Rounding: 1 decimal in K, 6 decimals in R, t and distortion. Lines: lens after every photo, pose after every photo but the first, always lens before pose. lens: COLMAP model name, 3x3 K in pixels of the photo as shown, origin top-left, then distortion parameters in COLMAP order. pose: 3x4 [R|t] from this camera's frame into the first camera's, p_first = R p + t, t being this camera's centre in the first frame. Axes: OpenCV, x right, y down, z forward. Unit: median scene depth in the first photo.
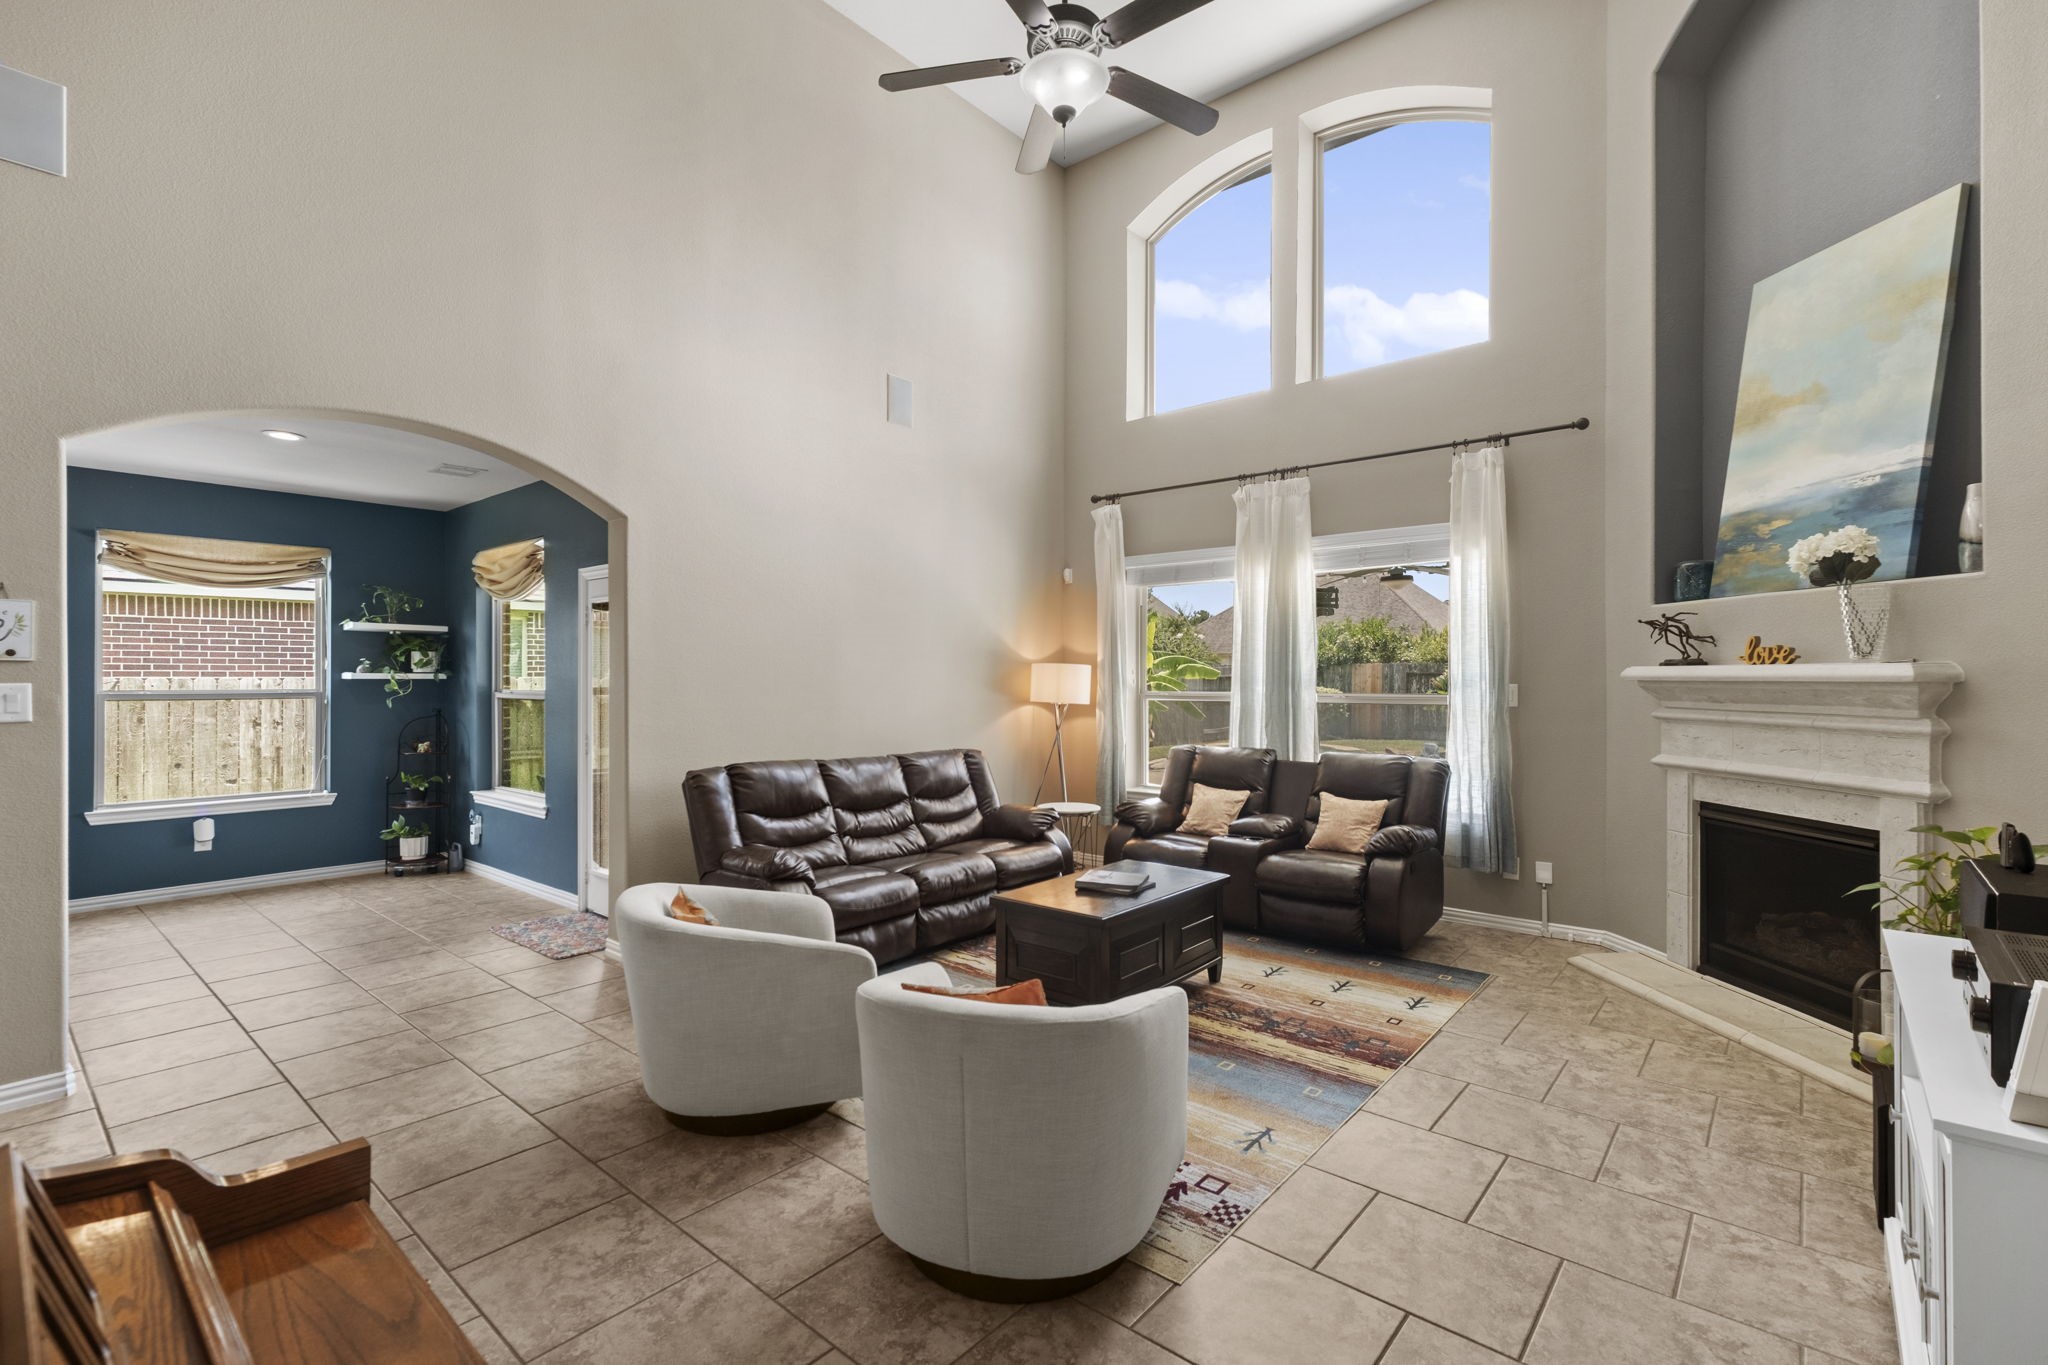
lens RADIAL K [[920.2, 0, 1035.9], [0, 920.2, 676.0], [0, 0, 1]] dist [0.000679, -0.000796]
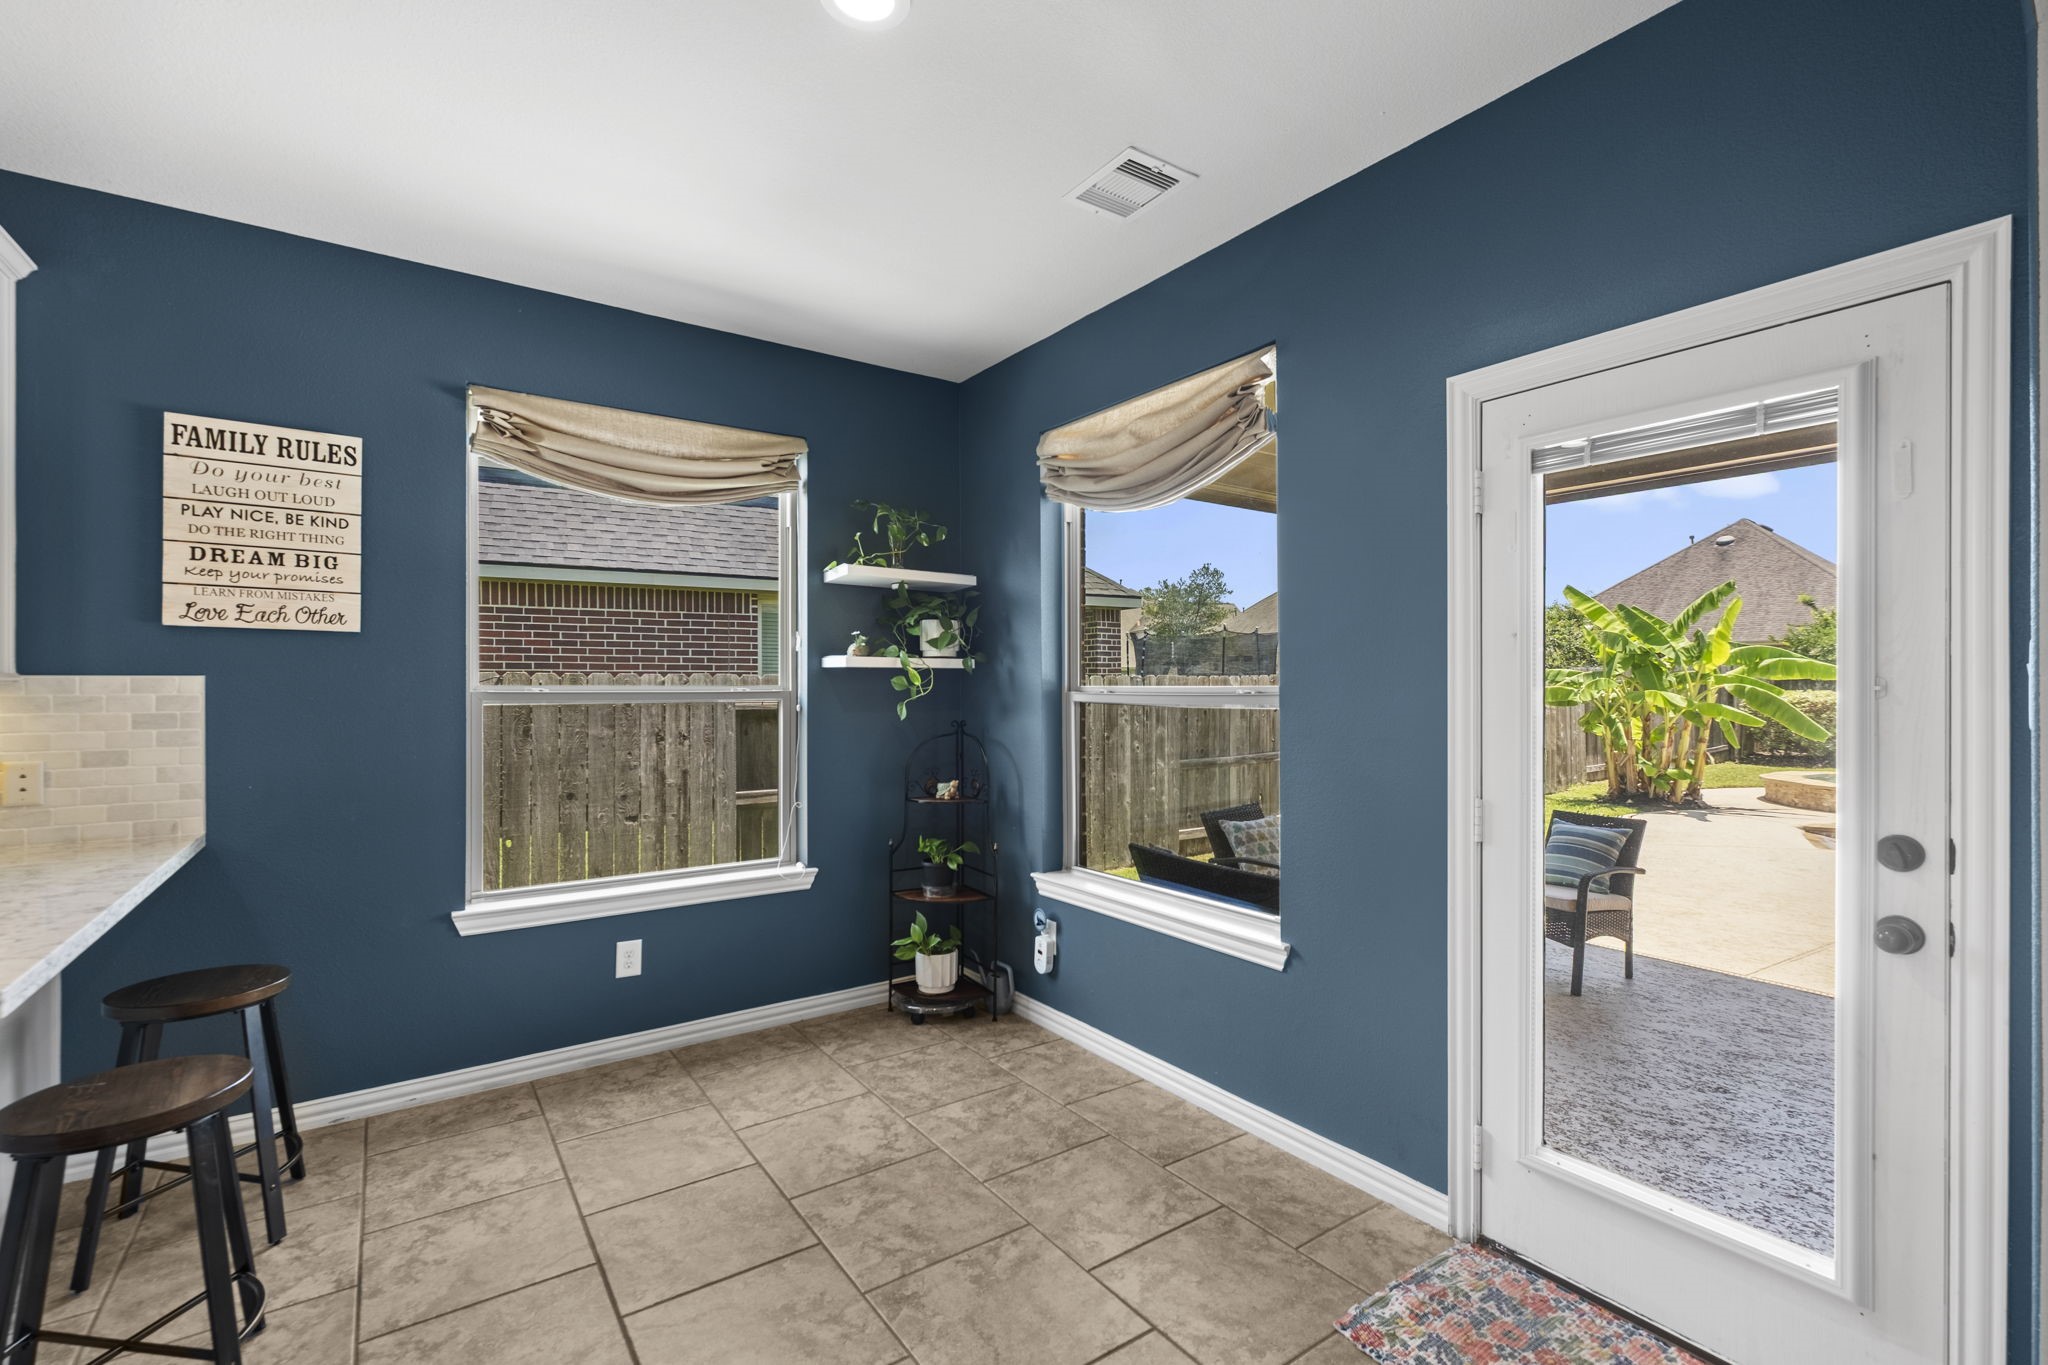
lens RADIAL K [[909.8, 0, 1030.0], [0, 909.8, 688.7], [0, 0, 1]] dist [-0.003436, -0.000683]
pose [[0.967257, -0.000662, -0.253798, -0.483668], [0.001909, 0.999987, 0.004667, 0.013570], [0.253792, -0.004999, 0.967246, 0.484315]]
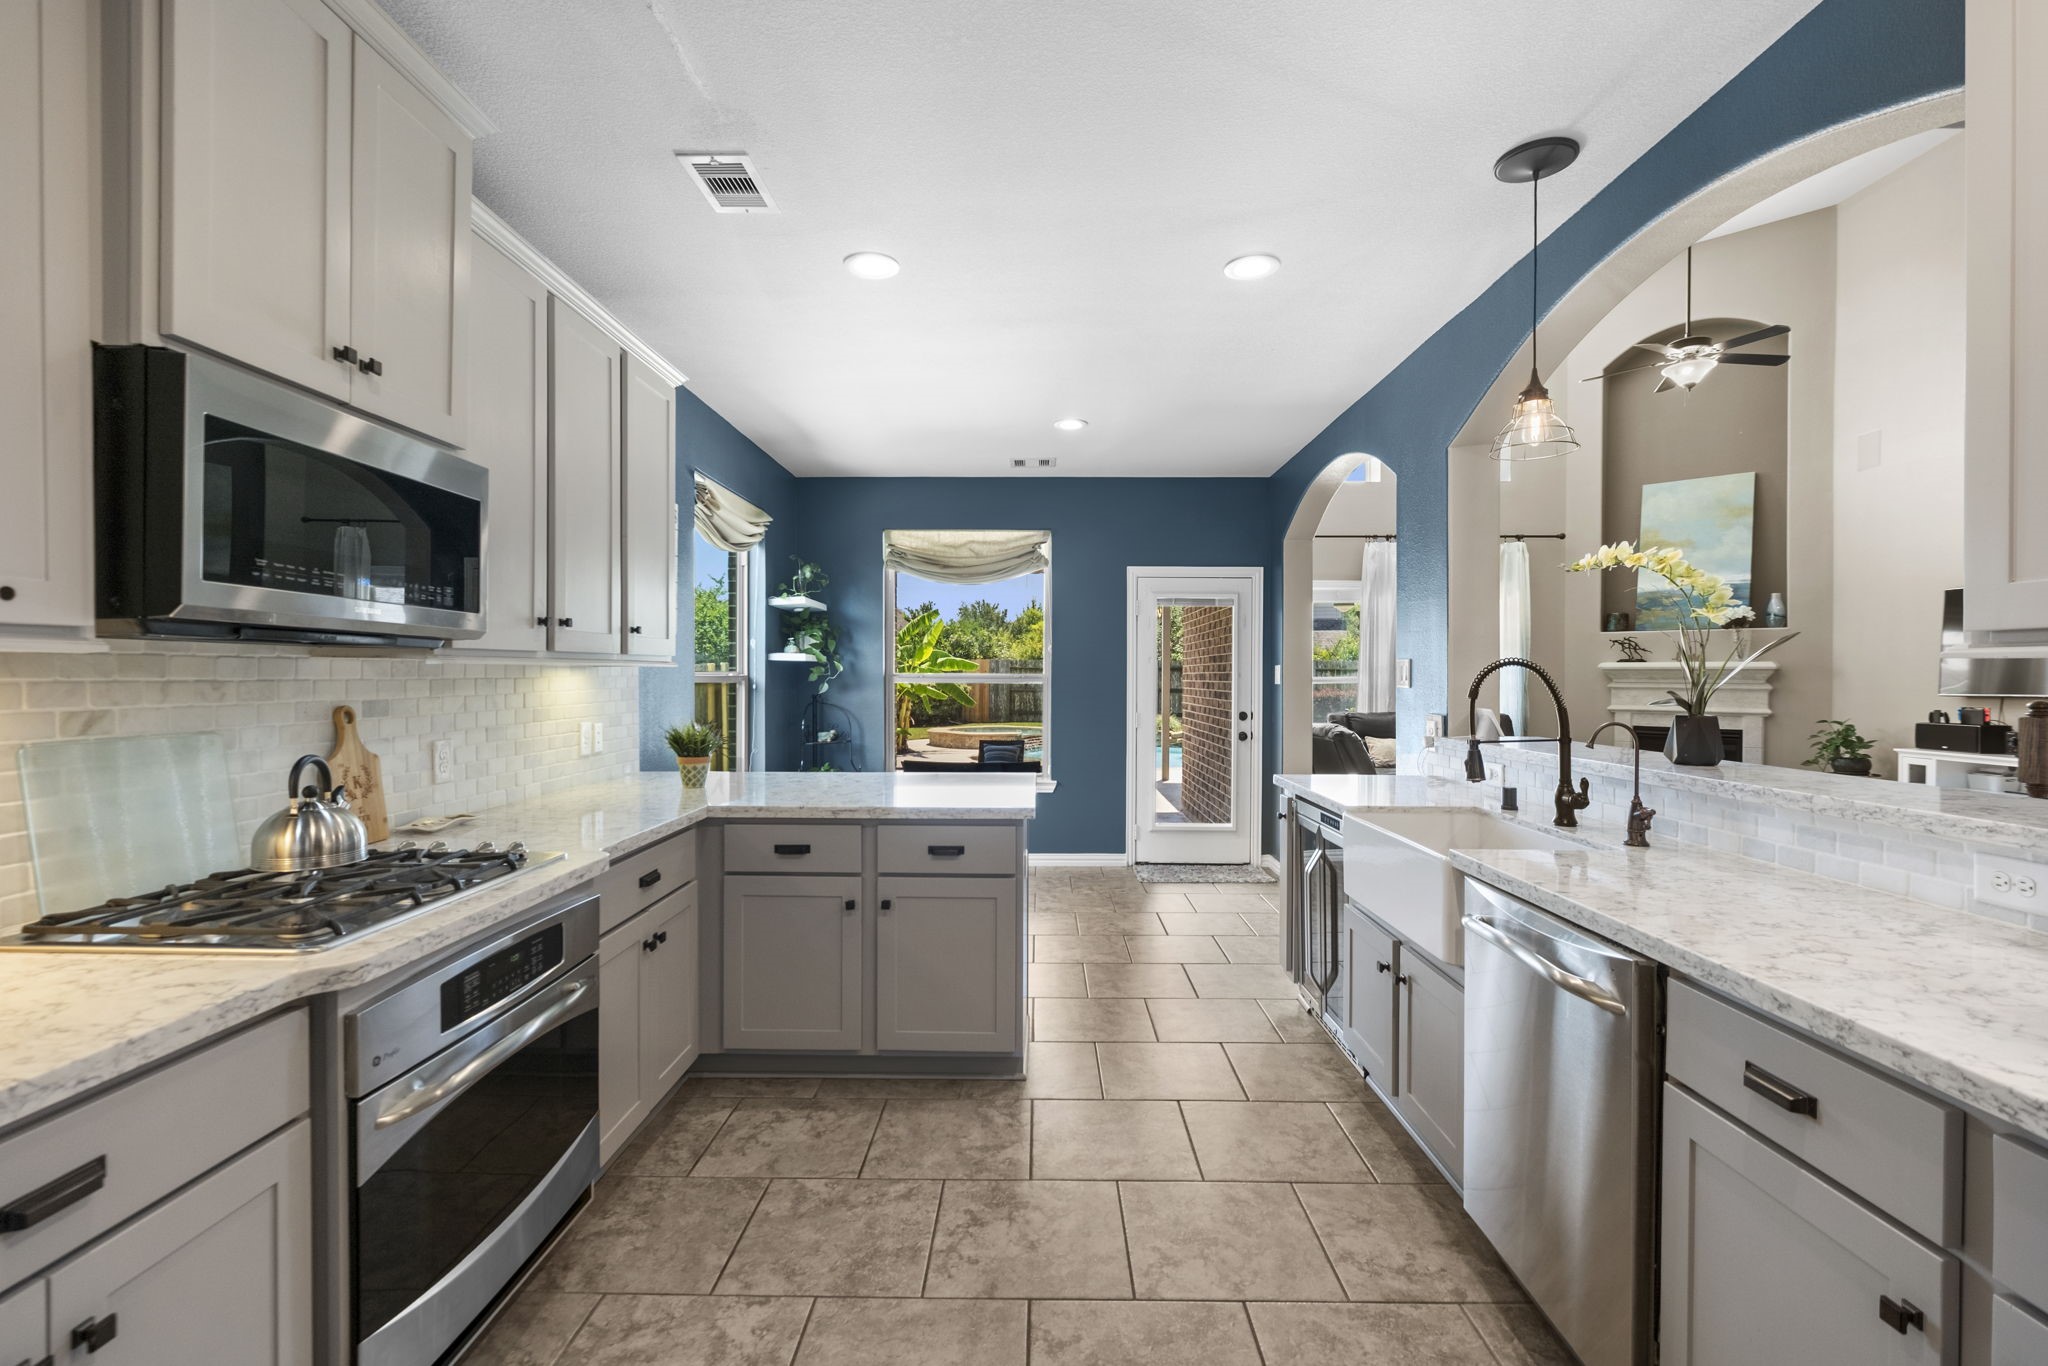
lens RADIAL K [[920.2, 0, 1035.9], [0, 920.2, 676.5], [0, 0, 1]] dist [0.000679, -0.000796]
pose [[0.769329, 0.001731, 0.638851, -1.108092], [-0.005445, 0.999978, 0.003847, 0.013457], [-0.638830, -0.006438, 0.769321, 0.164999]]
